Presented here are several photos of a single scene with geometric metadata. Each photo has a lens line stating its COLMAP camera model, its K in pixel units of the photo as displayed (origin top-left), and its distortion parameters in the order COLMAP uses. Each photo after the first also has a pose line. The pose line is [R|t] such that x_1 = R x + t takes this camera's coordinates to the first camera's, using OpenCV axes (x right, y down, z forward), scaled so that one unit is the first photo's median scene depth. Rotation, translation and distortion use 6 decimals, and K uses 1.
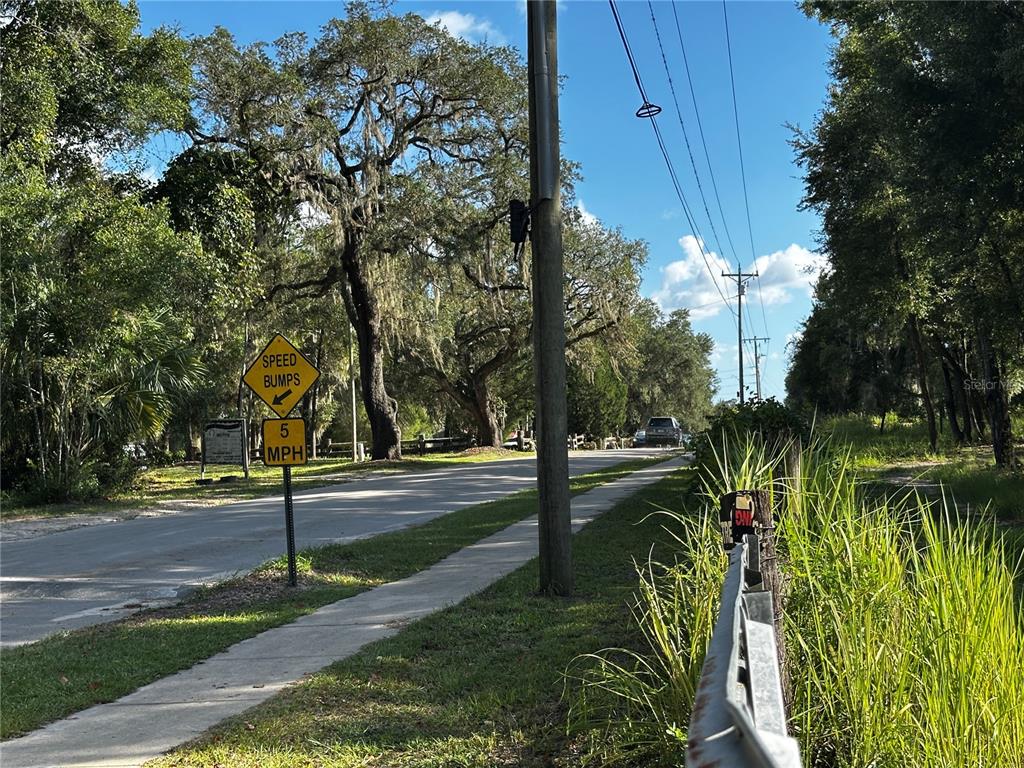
lens RADIAL K [[1432.8, 0, 511.8], [0, 1432.8, 385.8], [0, 0, 1]] dist [0.008737, 0.000000]
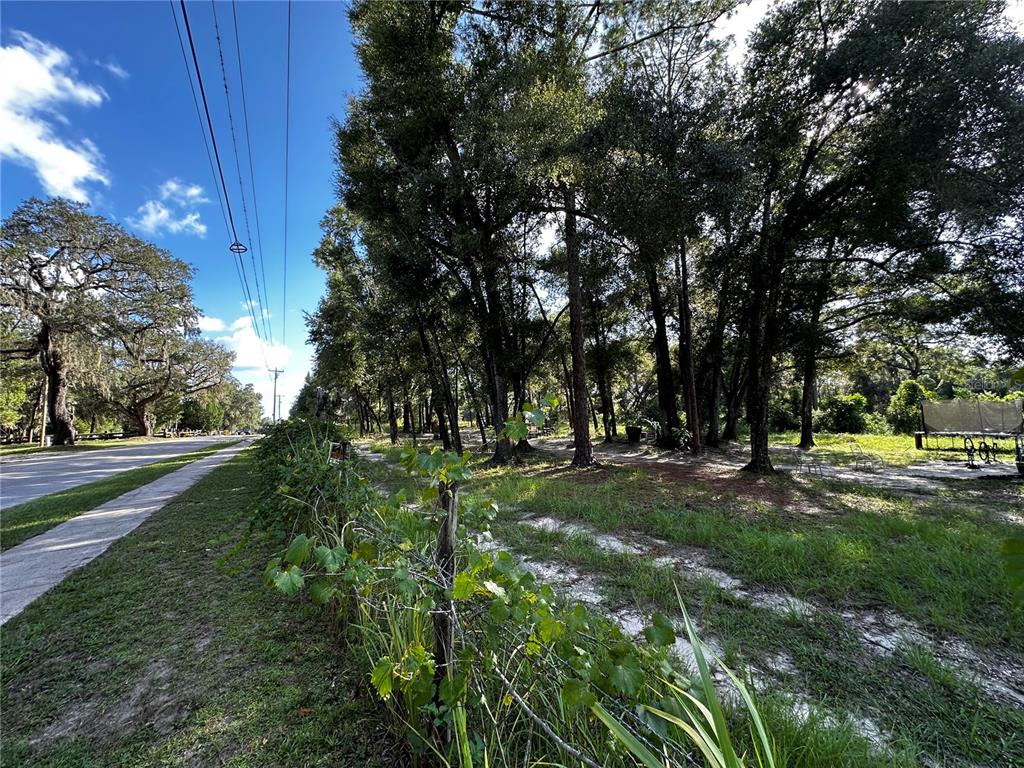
lens RADIAL K [[407.6, 0, 507.7], [0, 407.6, 387.3], [0, 0, 1]] dist [-0.004943, 0.001402]
pose [[0.774571, 0.059822, 0.629652, 0.018880], [-0.017495, 0.997163, -0.073216, 0.003316], [-0.632245, 0.045696, 0.773420, 0.162455]]
